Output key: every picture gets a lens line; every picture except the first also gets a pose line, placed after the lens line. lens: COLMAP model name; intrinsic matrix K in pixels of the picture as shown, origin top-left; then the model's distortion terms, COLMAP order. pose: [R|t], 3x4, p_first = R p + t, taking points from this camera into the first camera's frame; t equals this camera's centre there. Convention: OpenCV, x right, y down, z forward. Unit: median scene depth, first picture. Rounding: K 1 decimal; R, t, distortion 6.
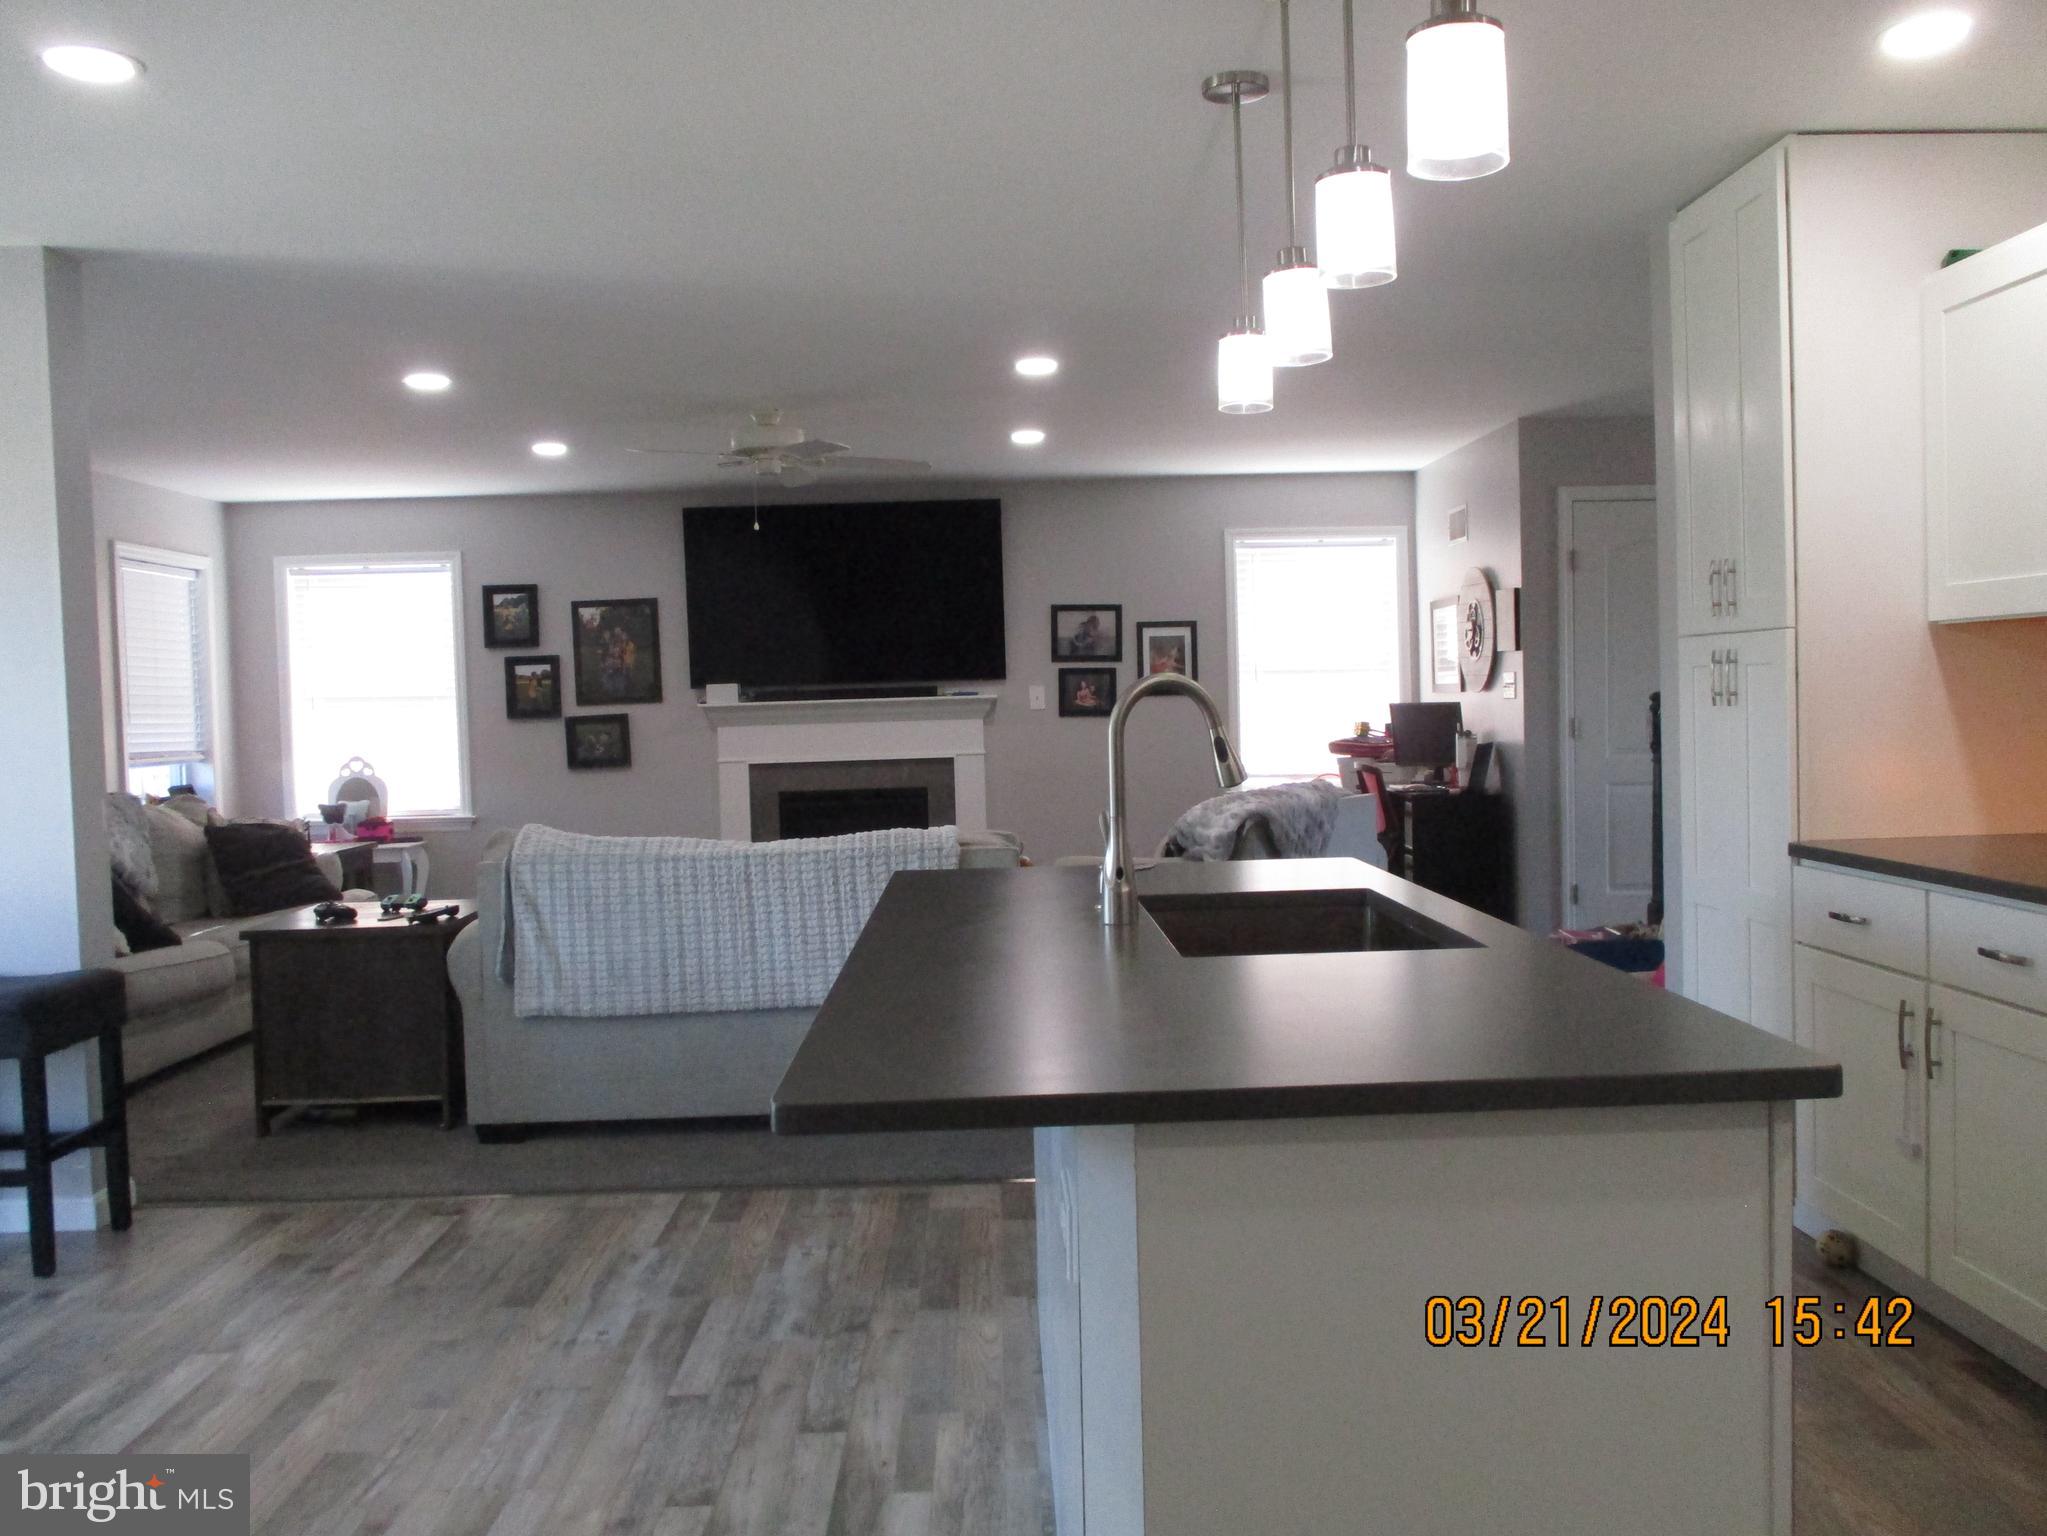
lens RADIAL K [[1739.4, 0, 1038.6], [0, 1739.4, 765.9], [0, 0, 1]] dist [-0.020425, 0.005180]
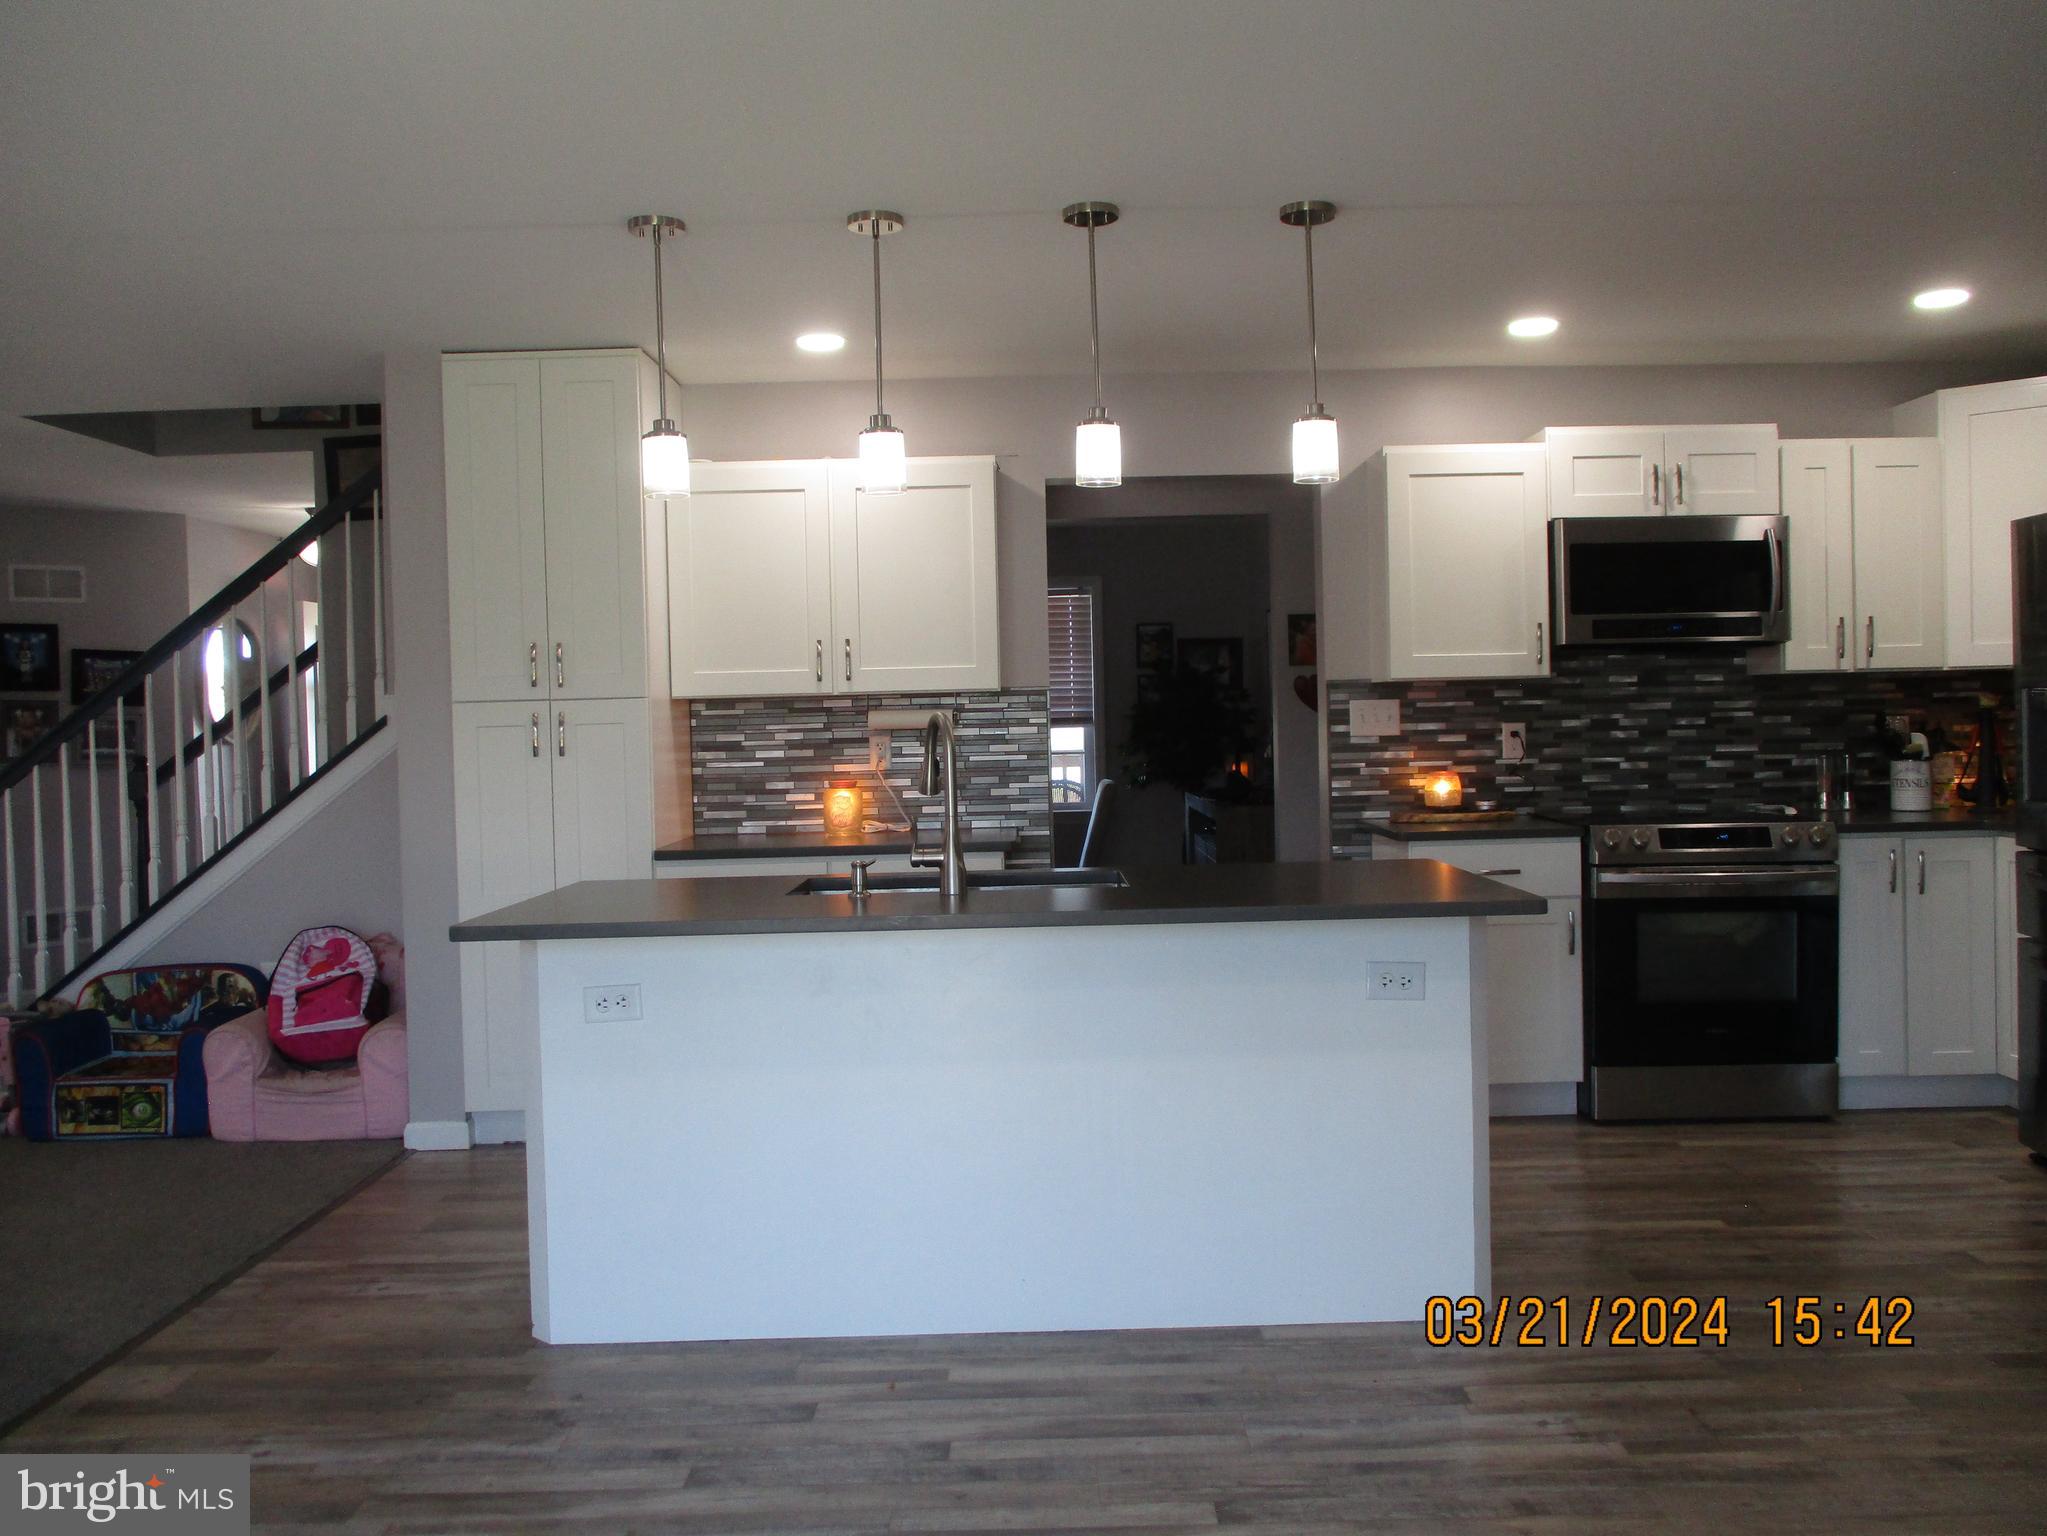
lens RADIAL K [[1726.7, 0, 1067.8], [0, 1726.7, 753.6], [0, 0, 1]] dist [-0.014108, 0.001390]
pose [[0.019435, 0.003754, 0.999804, -0.388235], [0.068926, 0.997609, -0.005086, -0.000451], [-0.997432, 0.069011, 0.019129, 0.263748]]
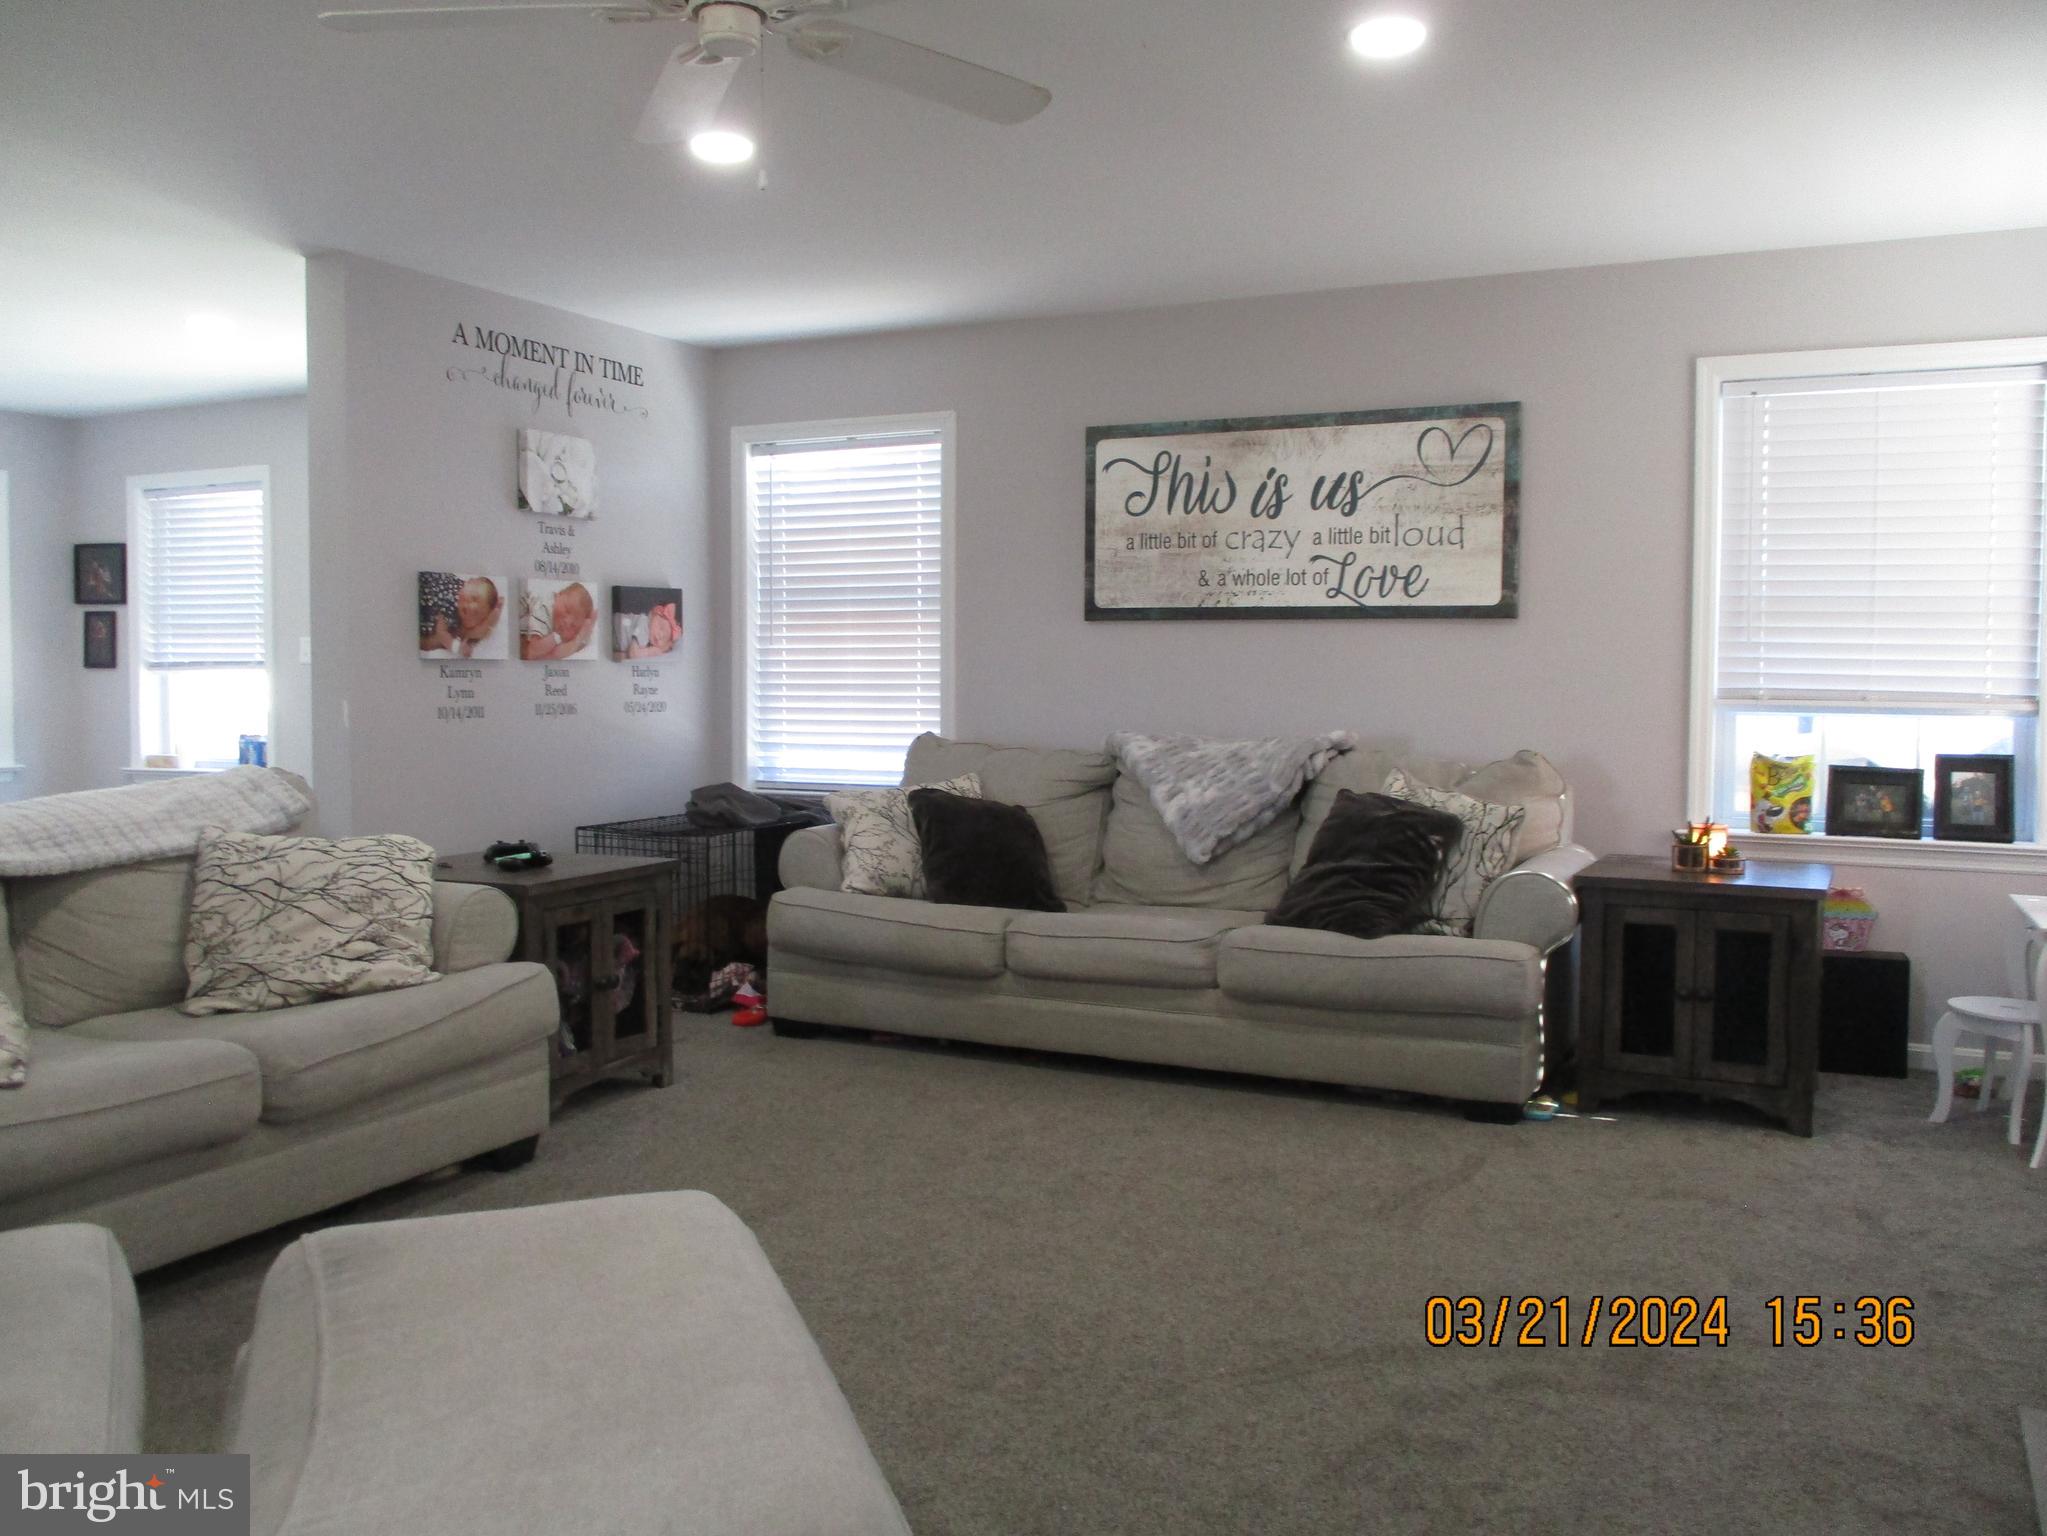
lens RADIAL K [[1712.3, 0, 1043.8], [0, 1712.3, 754.1], [0, 0, 1]] dist [-0.019725, 0.011118]
pose [[-0.461085, 0.075857, -0.884108, 0.138896], [-0.025228, 0.994816, 0.098513, -0.034387], [0.886997, 0.067727, -0.456781, 0.950144]]
